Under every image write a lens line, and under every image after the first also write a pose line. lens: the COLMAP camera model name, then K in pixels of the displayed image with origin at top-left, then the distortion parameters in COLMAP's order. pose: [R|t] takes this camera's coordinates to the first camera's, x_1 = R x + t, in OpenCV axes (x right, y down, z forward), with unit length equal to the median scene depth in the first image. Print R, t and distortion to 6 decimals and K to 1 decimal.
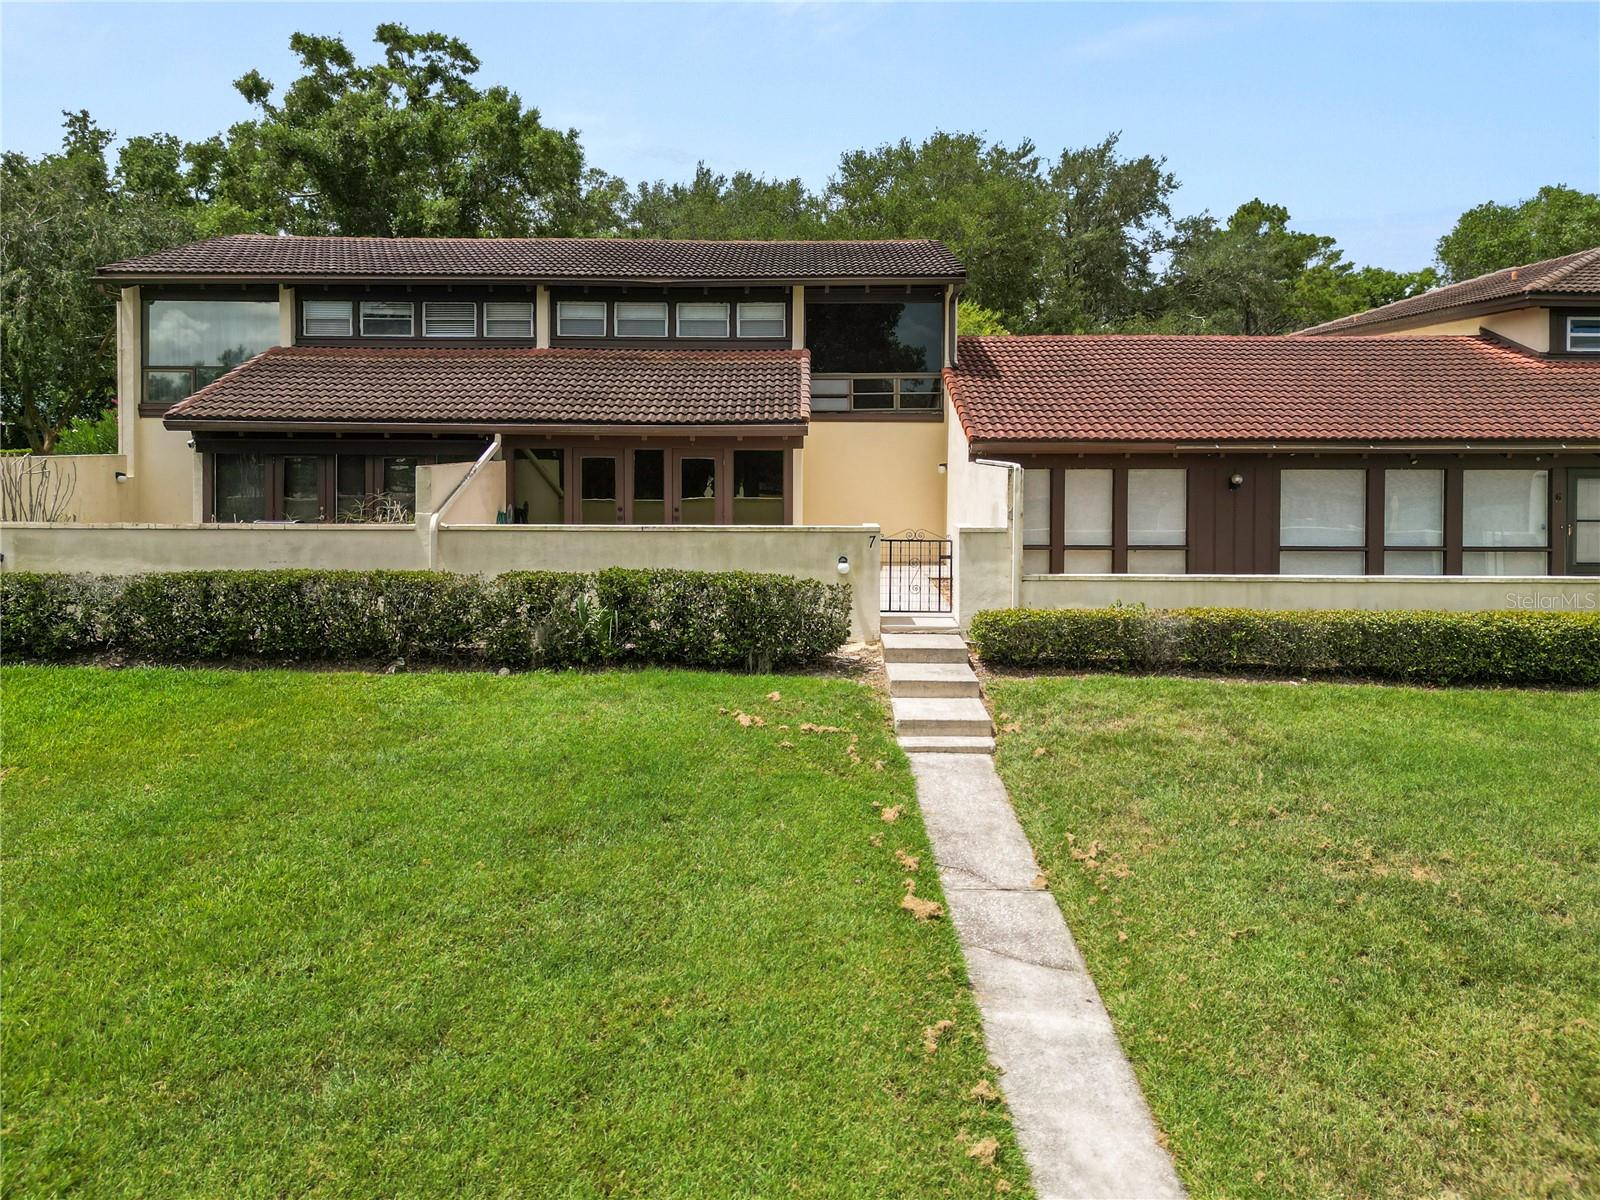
lens RADIAL K [[1178.7, 0, 804.5], [0, 1178.7, 526.8], [0, 0, 1]] dist [0.056090, -0.065038]
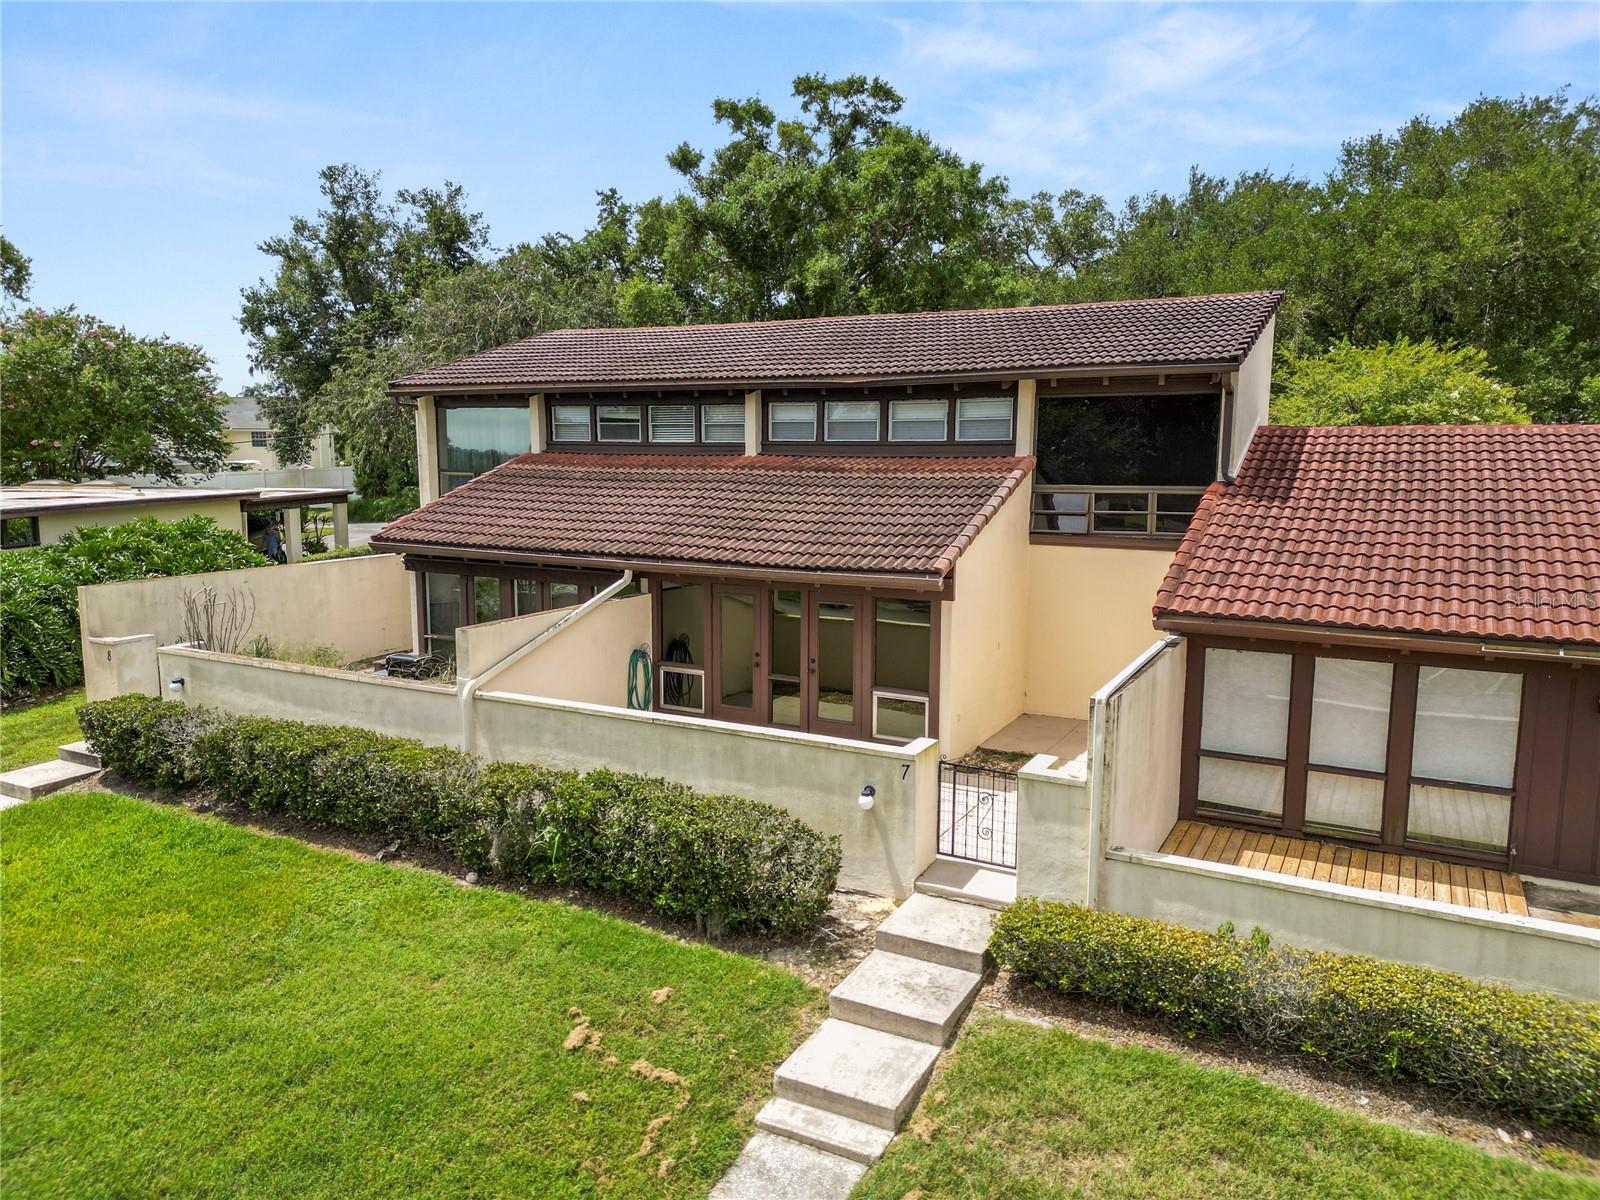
lens RADIAL K [[1163.7, 0, 779.8], [0, 1163.7, 604.6], [0, 0, 1]] dist [0.116383, -0.175721]
pose [[0.876228, 0.062625, -0.477810, 0.270096], [-0.034836, 0.997157, 0.066810, -0.112641], [0.480636, -0.041896, 0.875919, 0.256268]]
